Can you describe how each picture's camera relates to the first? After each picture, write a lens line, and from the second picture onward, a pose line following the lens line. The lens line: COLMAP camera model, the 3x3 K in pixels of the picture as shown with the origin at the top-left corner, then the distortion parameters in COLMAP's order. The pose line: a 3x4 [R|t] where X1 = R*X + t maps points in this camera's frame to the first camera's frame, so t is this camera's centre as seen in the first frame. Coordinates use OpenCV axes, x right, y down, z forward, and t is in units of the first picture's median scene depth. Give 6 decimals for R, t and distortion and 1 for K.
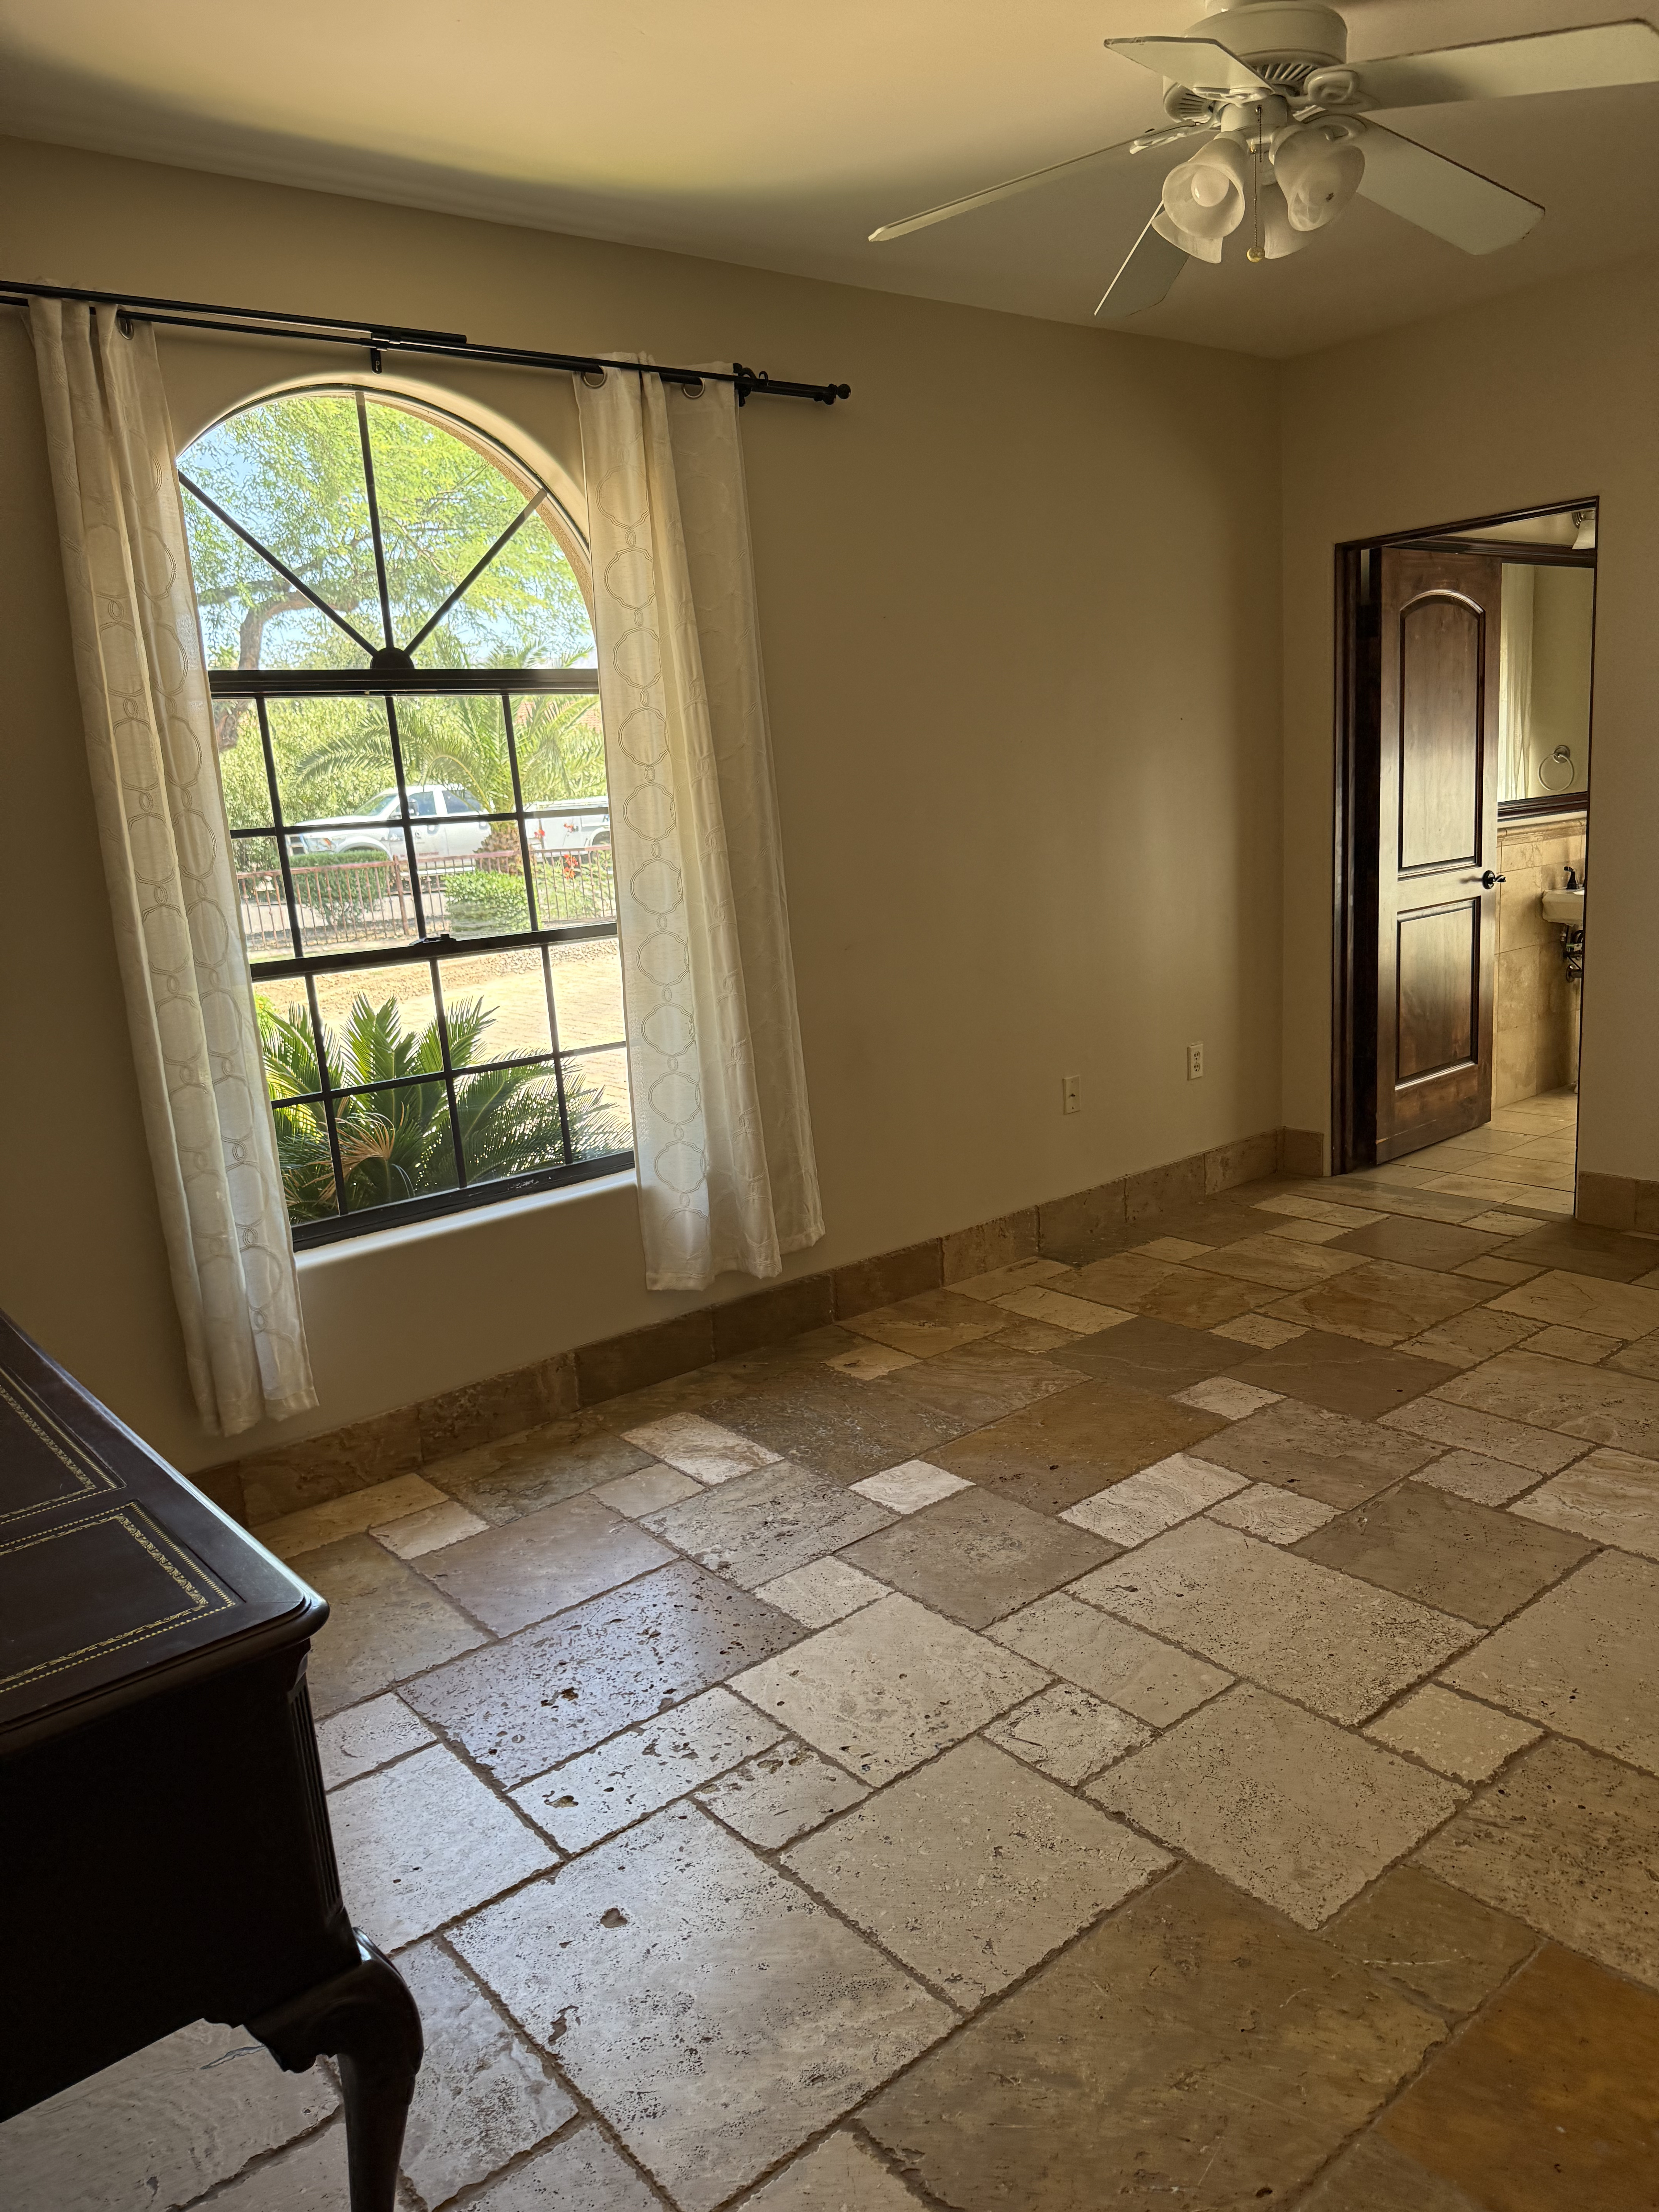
lens RADIAL K [[1561.0, 0, 827.1], [0, 1561.0, 1104.8], [0, 0, 1]] dist [0.030796, -0.043942]
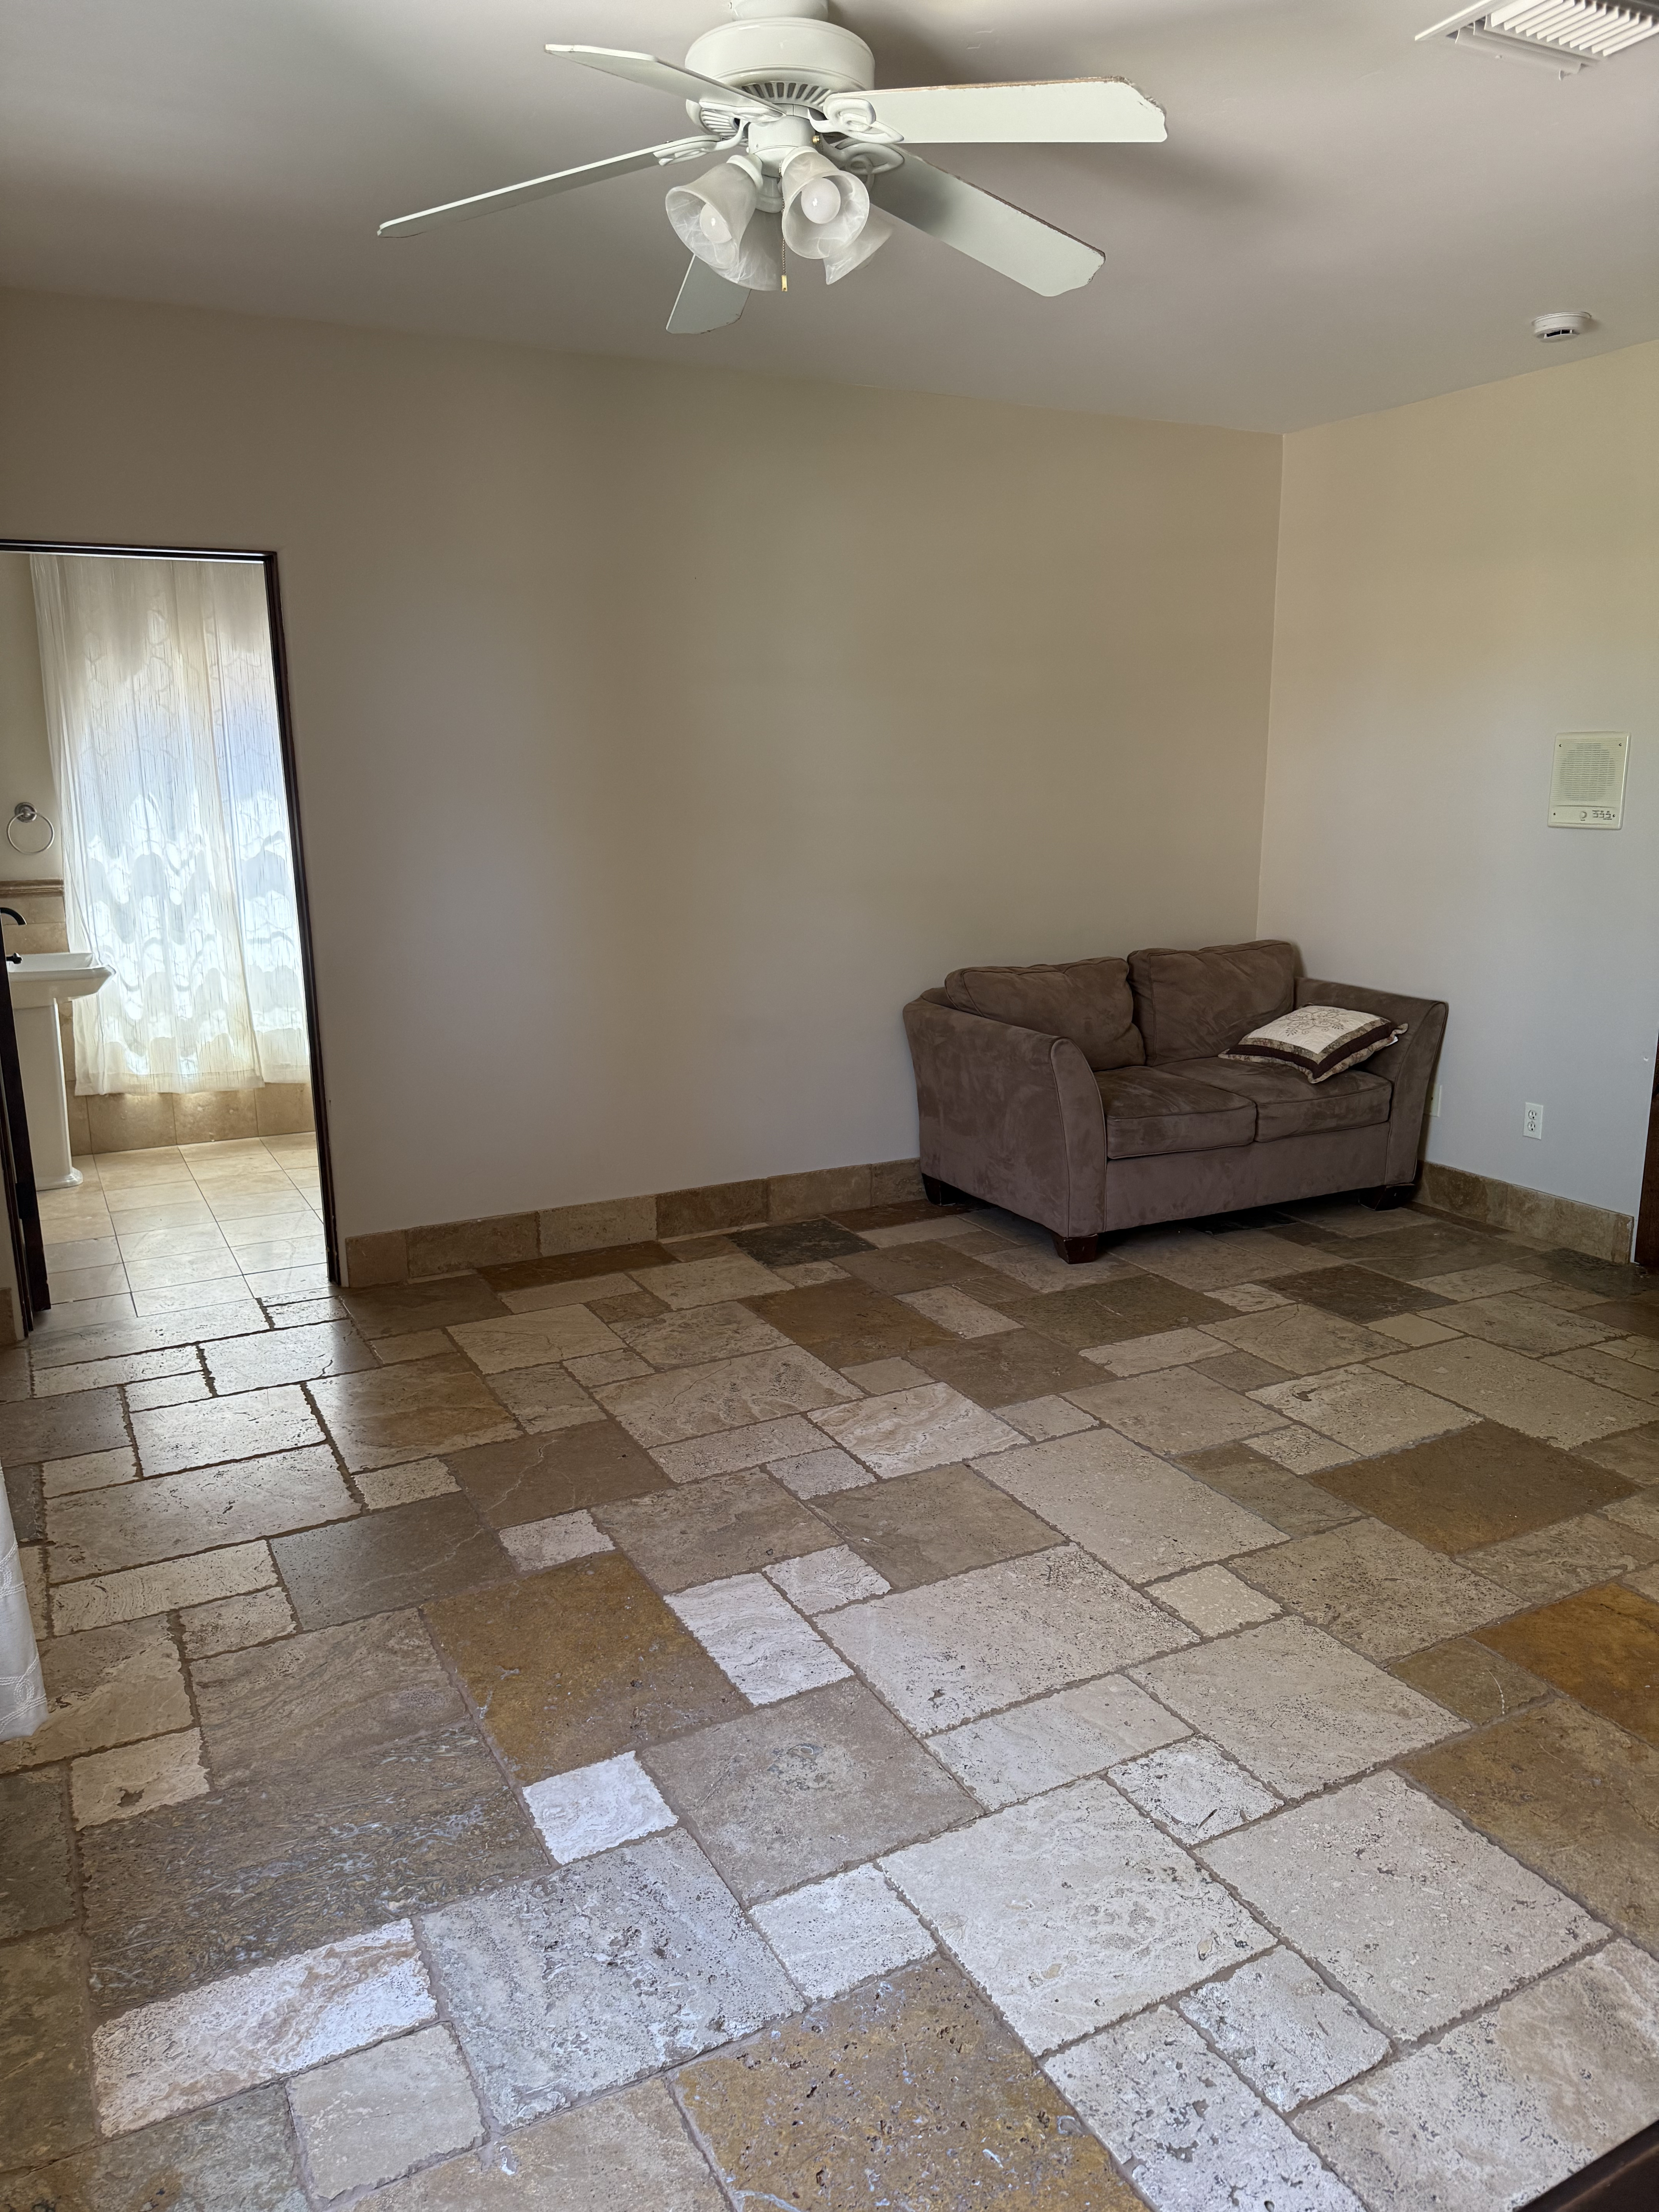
lens RADIAL K [[1561.0, 0, 830.2], [0, 1561.0, 1087.7], [0, 0, 1]] dist [0.030796, -0.043942]
pose [[0.192286, -0.141641, 0.971063, -0.613351], [0.198644, 0.974662, 0.102831, -0.136773], [-0.961024, 0.173123, 0.215550, 0.729723]]
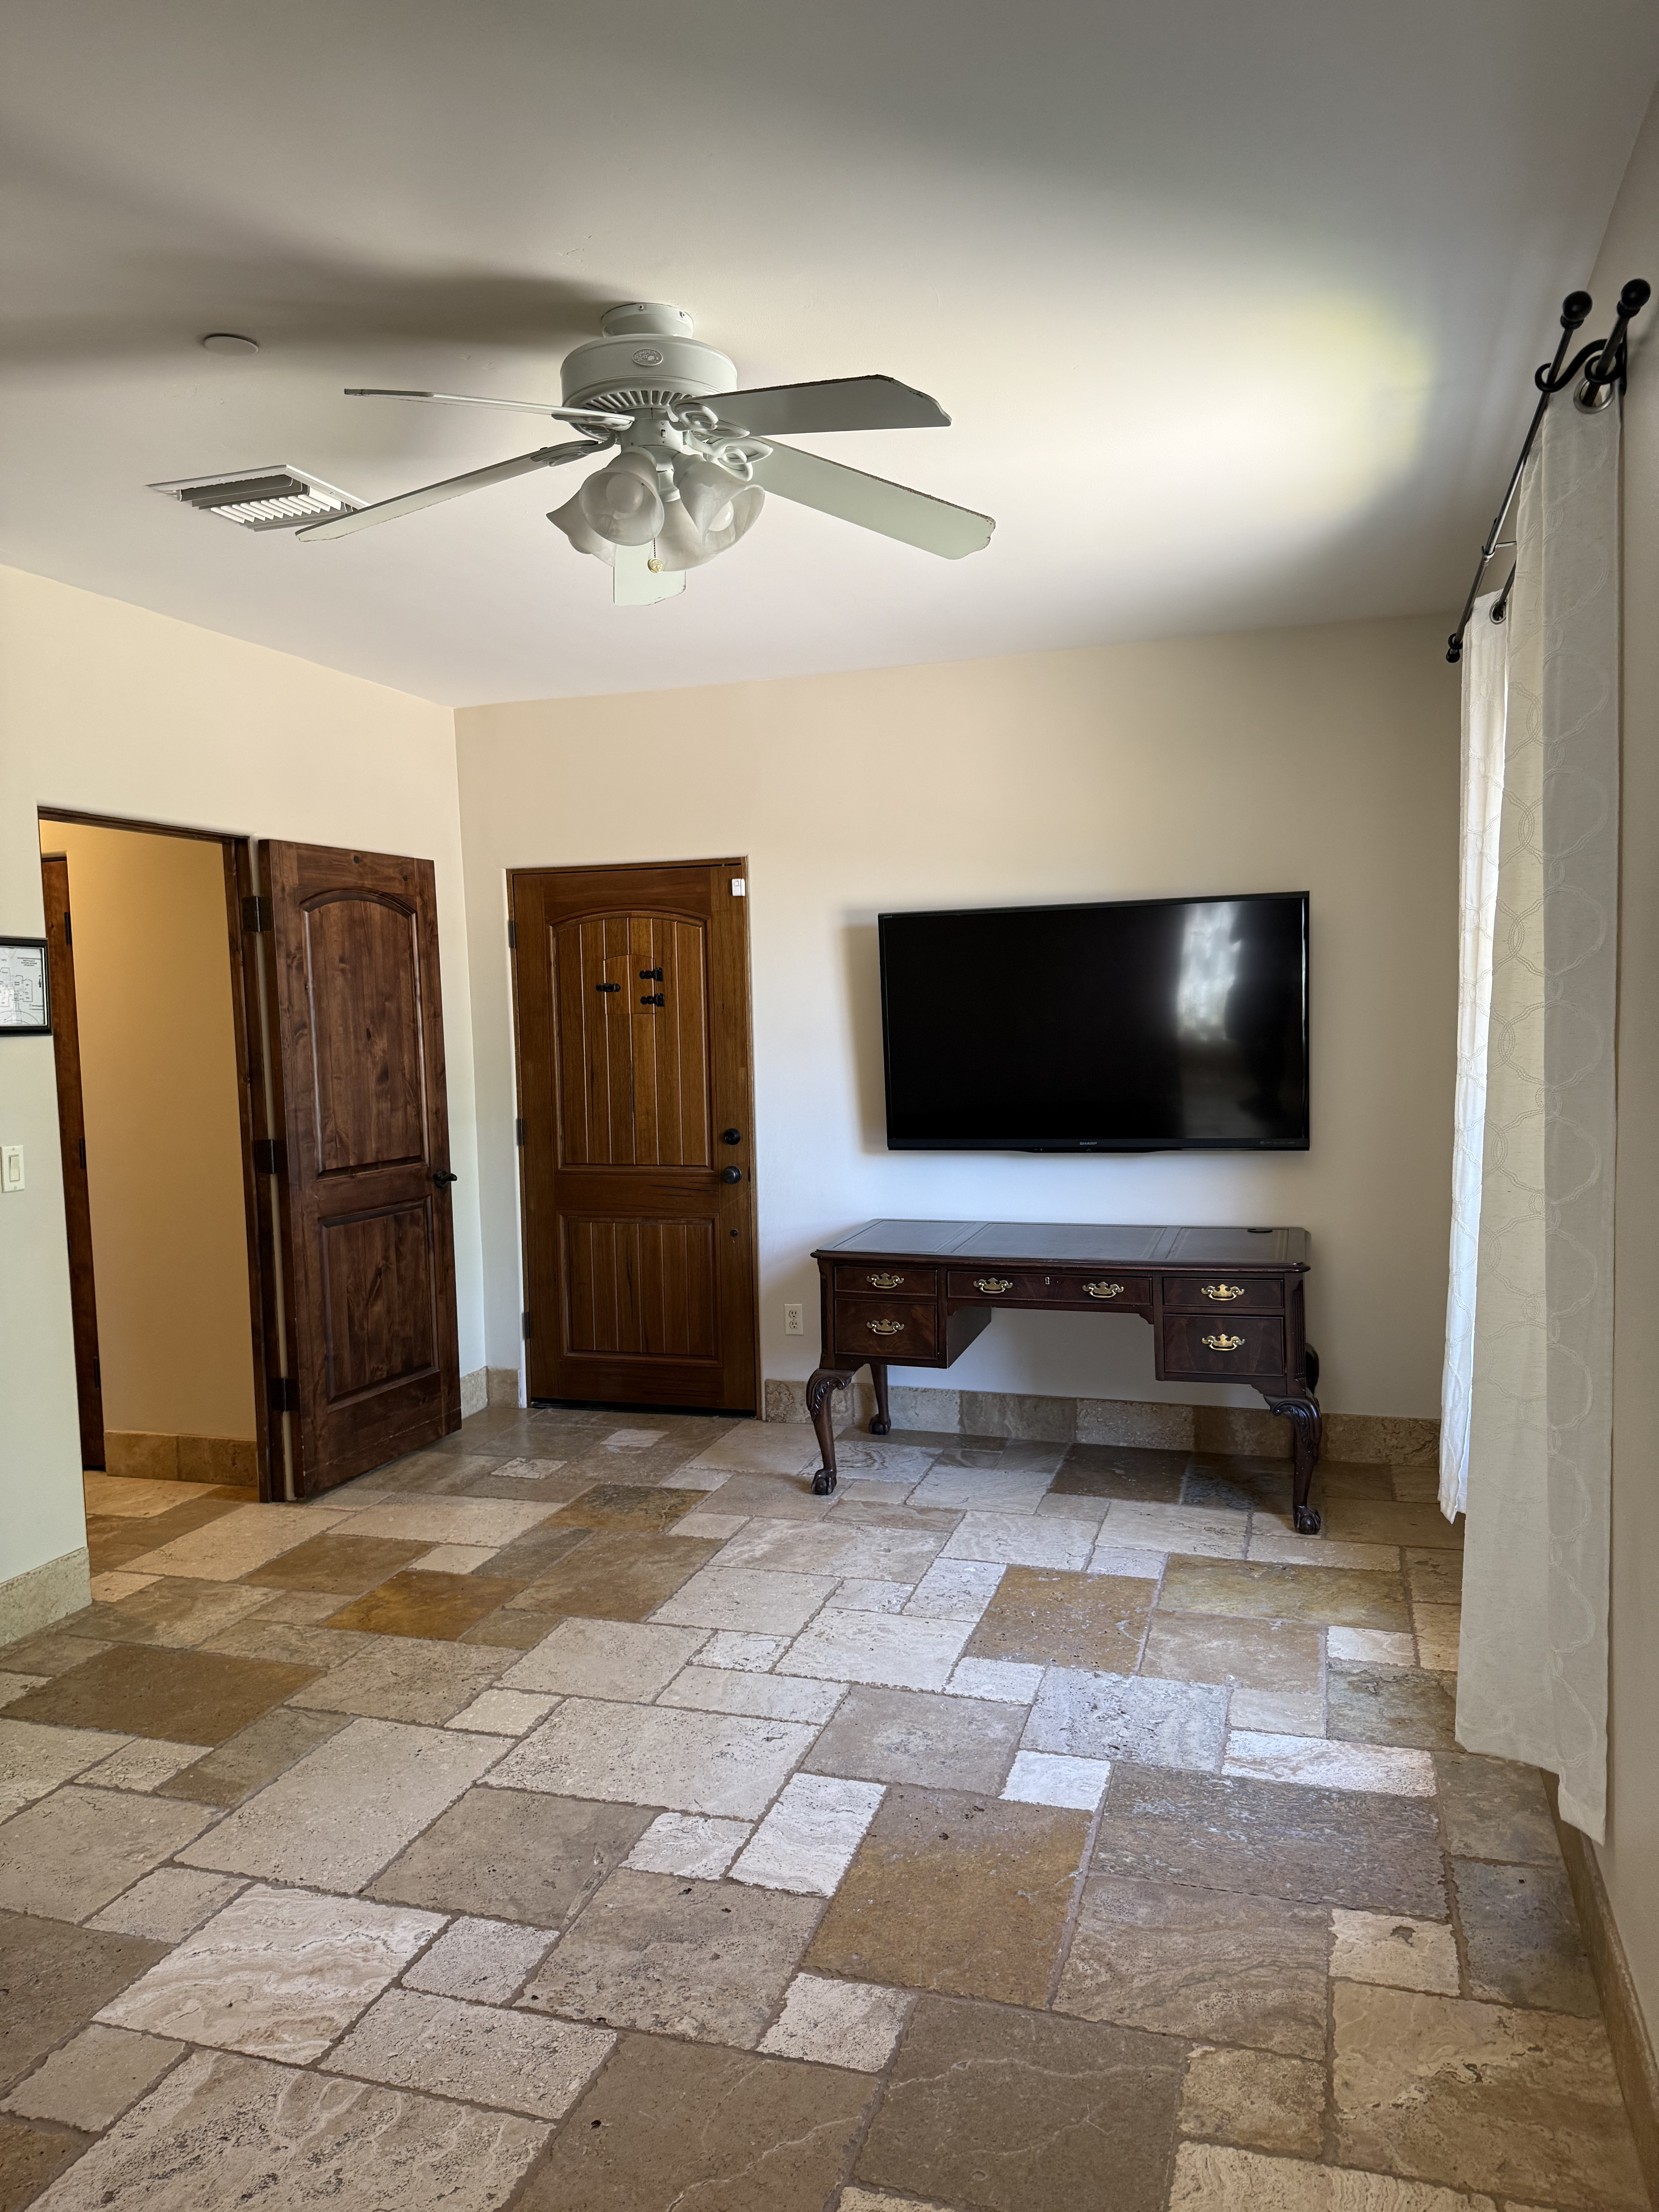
lens RADIAL K [[1561.0, 0, 832.0], [0, 1561.0, 1114.2], [0, 0, 1]] dist [0.030796, -0.043942]
pose [[-0.829462, 0.130454, -0.543115, 0.658671], [-0.035008, 0.958291, 0.283642, -0.419699], [0.557464, 0.254284, -0.790299, 1.661152]]
